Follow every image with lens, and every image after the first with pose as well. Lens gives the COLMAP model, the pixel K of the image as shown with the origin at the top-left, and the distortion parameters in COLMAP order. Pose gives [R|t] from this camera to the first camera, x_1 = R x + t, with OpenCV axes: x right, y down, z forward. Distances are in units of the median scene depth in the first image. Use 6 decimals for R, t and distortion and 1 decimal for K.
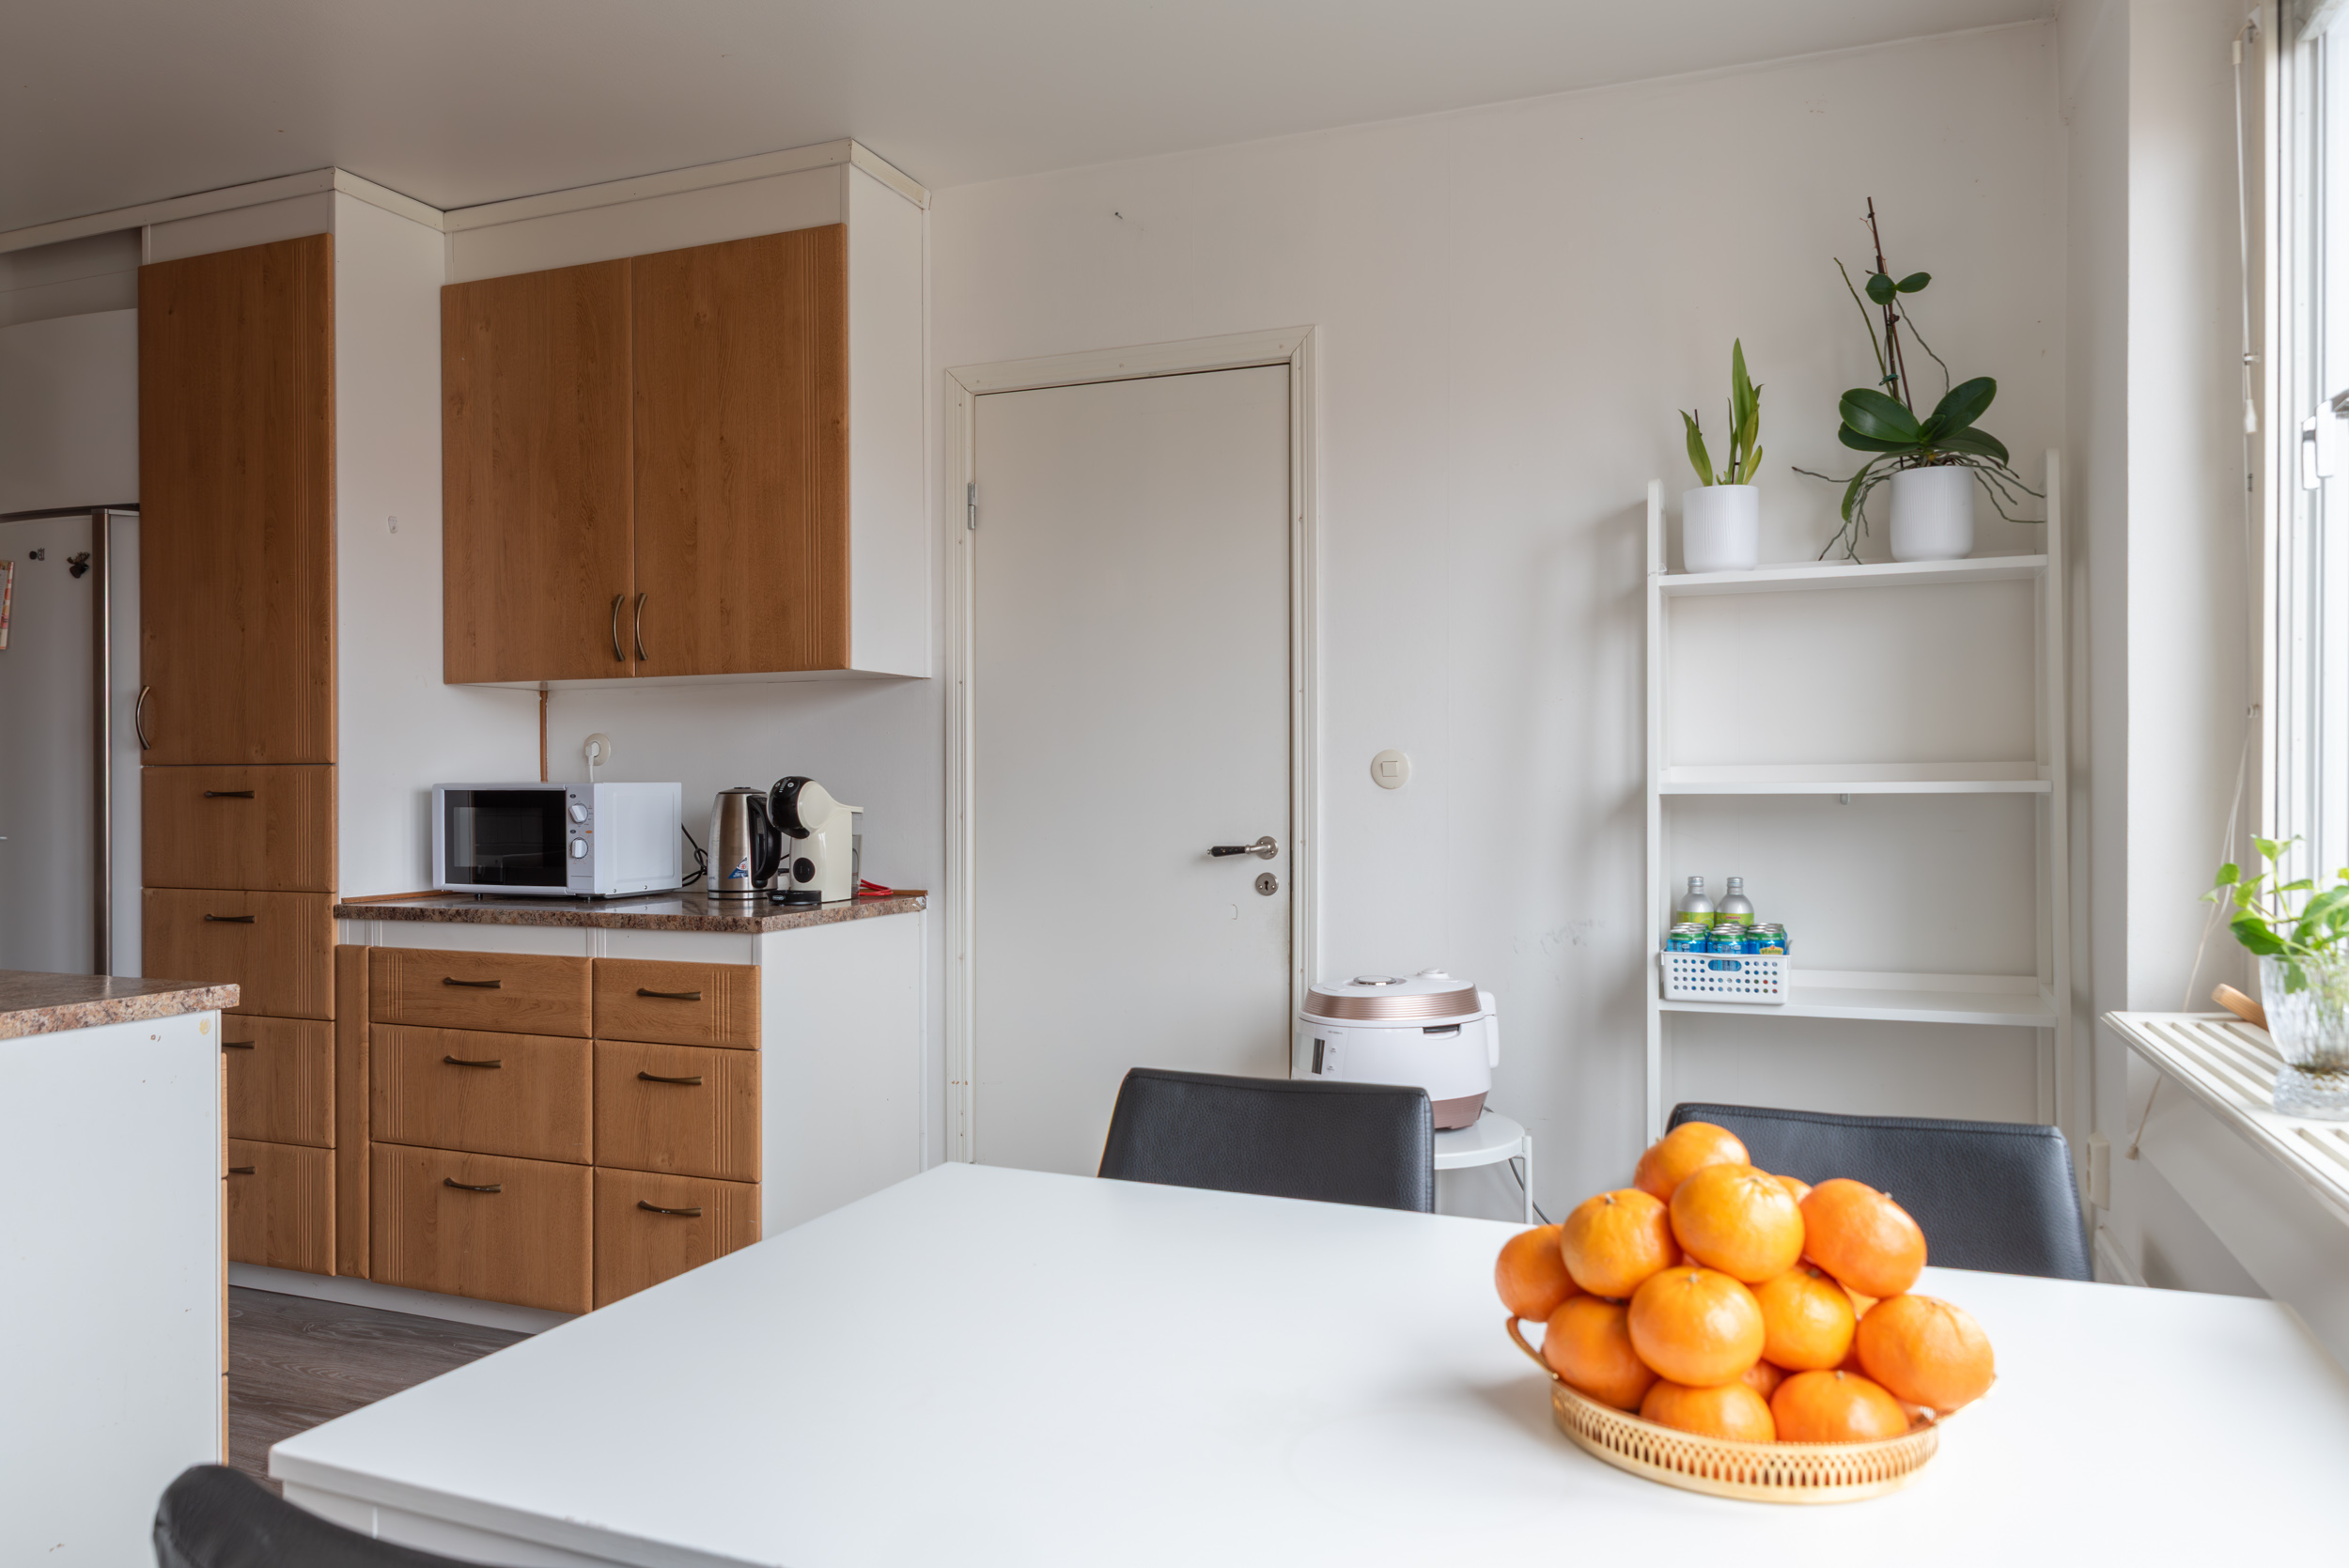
lens RADIAL K [[1598.7, 0, 1170.9], [0, 1598.7, 782.5], [0, 0, 1]] dist [0.021878, -0.006094]
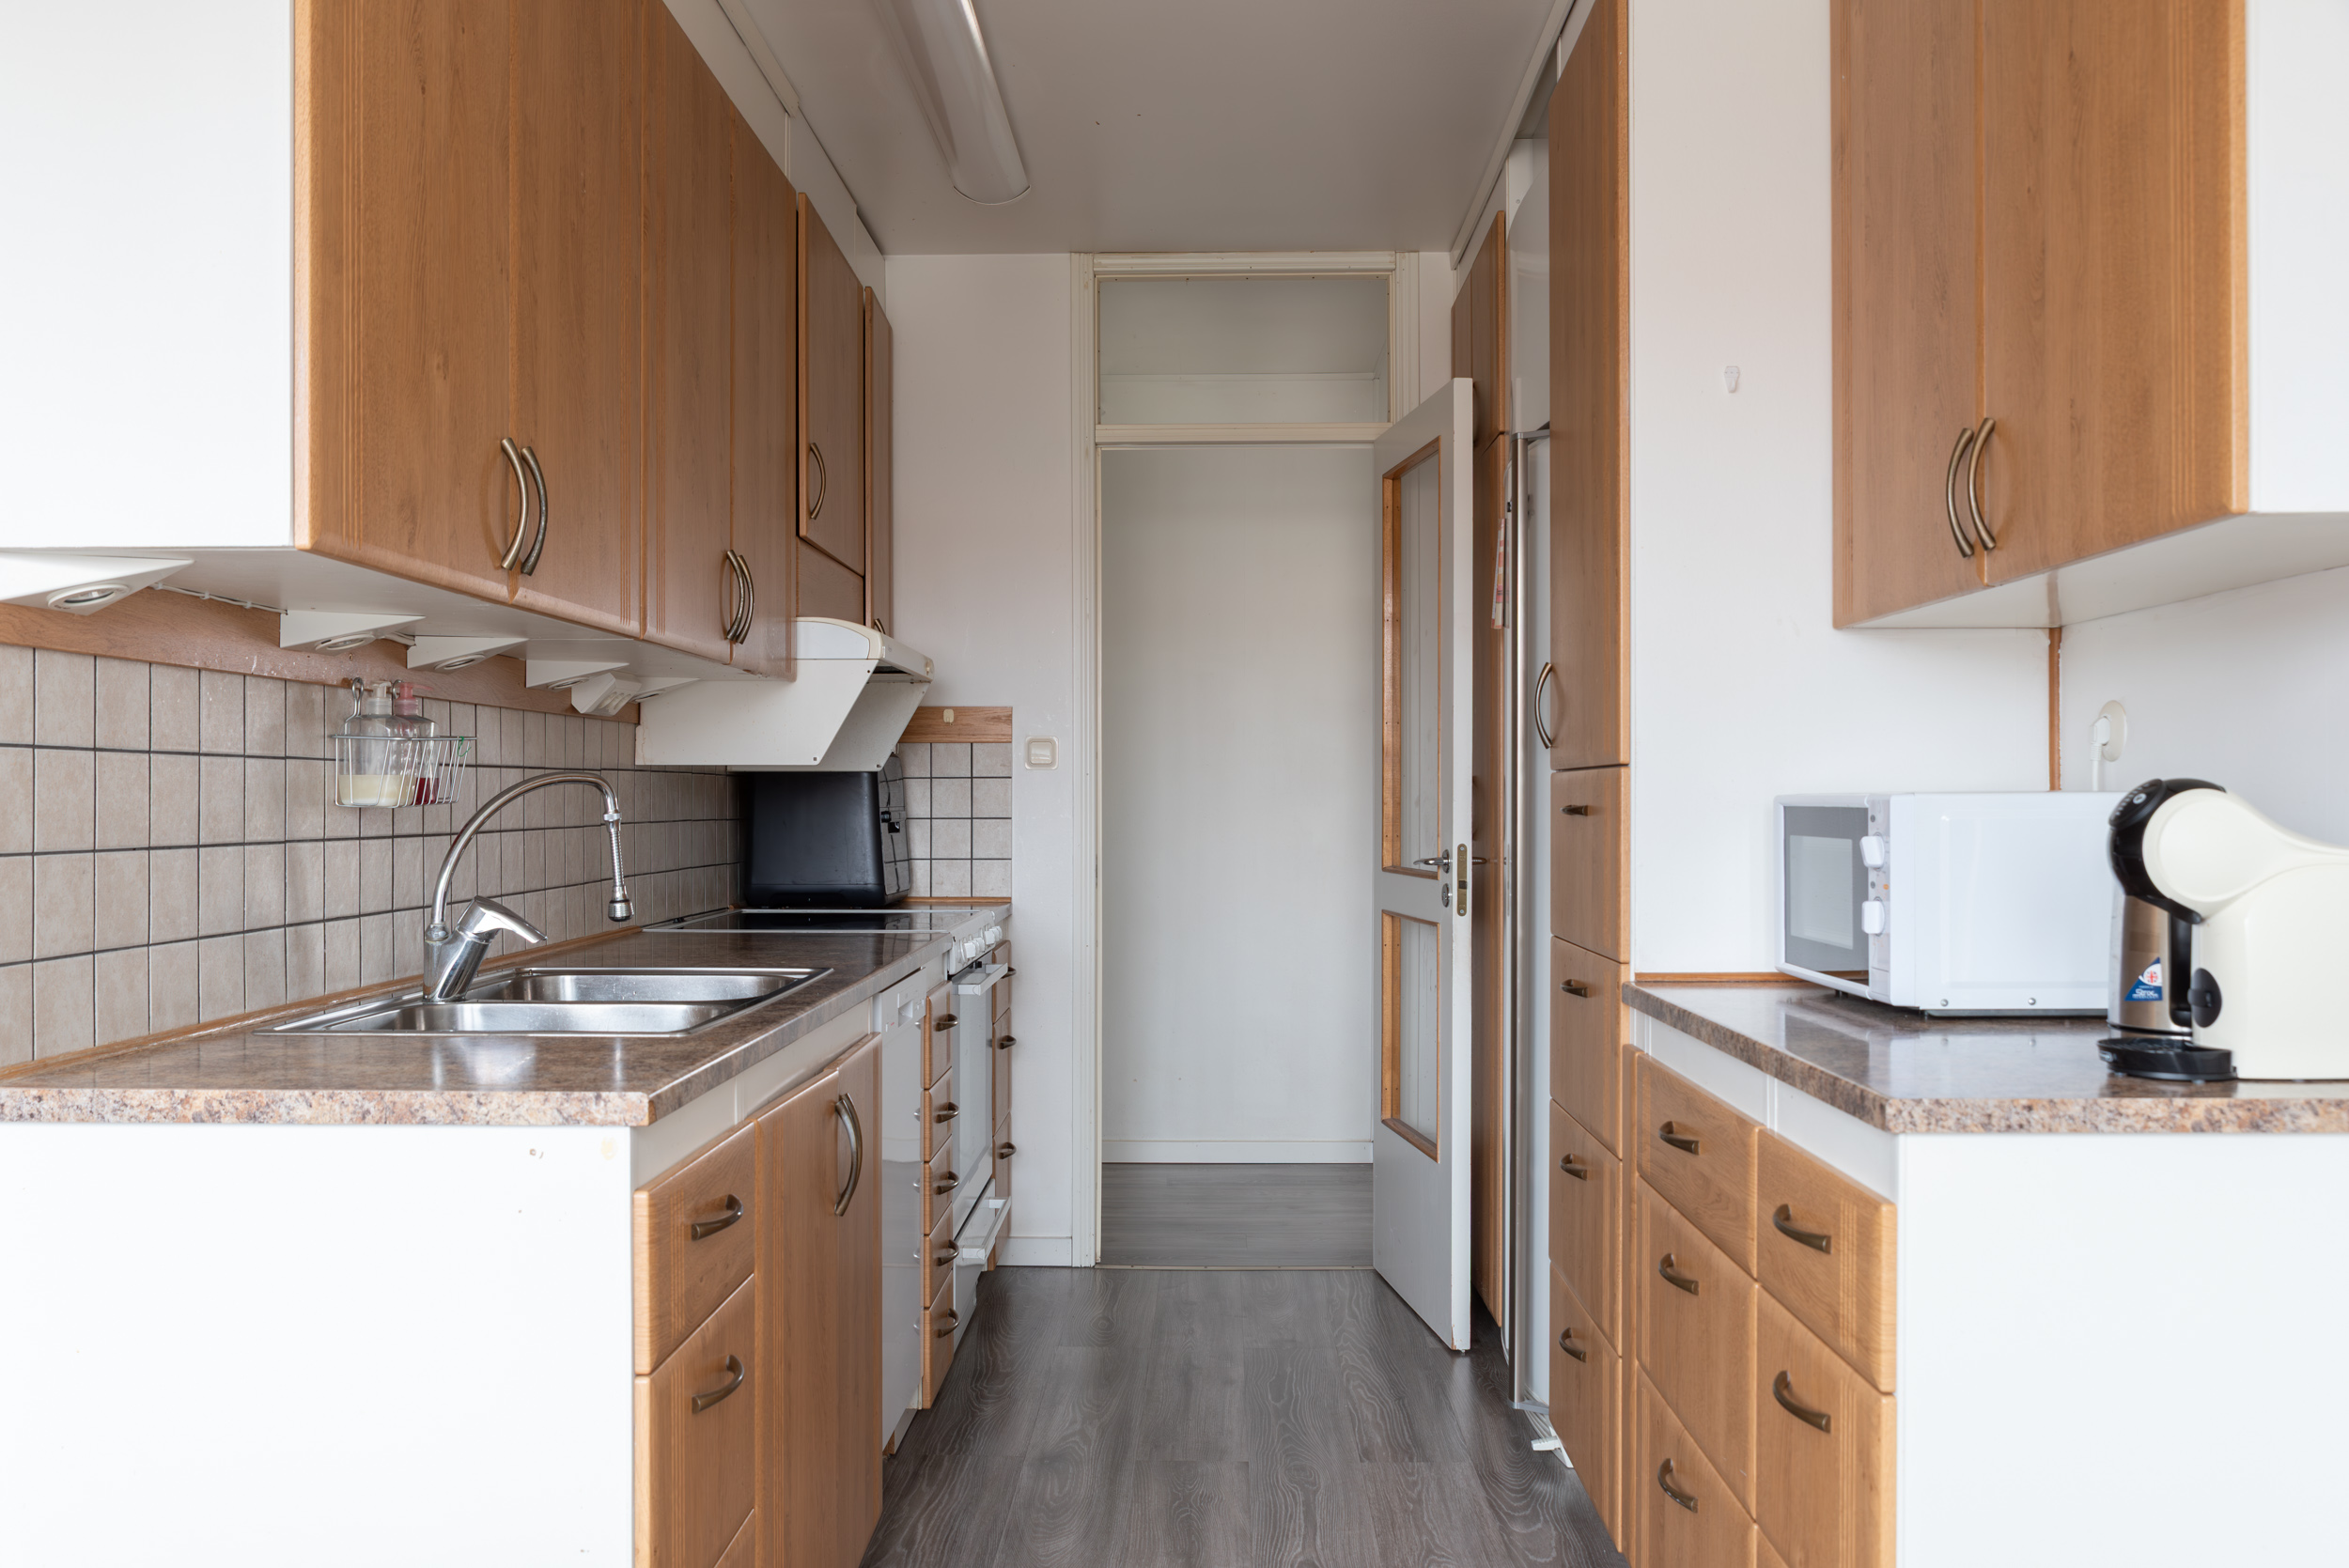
lens RADIAL K [[1984.6, 0, 1171.2], [0, 1984.6, 794.6], [0, 0, 1]] dist [-0.009010, 0.000869]
pose [[0.351013, -0.001117, -0.936370, 0.168858], [0.001629, 0.999999, -0.000582, 0.000538], [0.936369, -0.001321, 0.351014, 0.557987]]
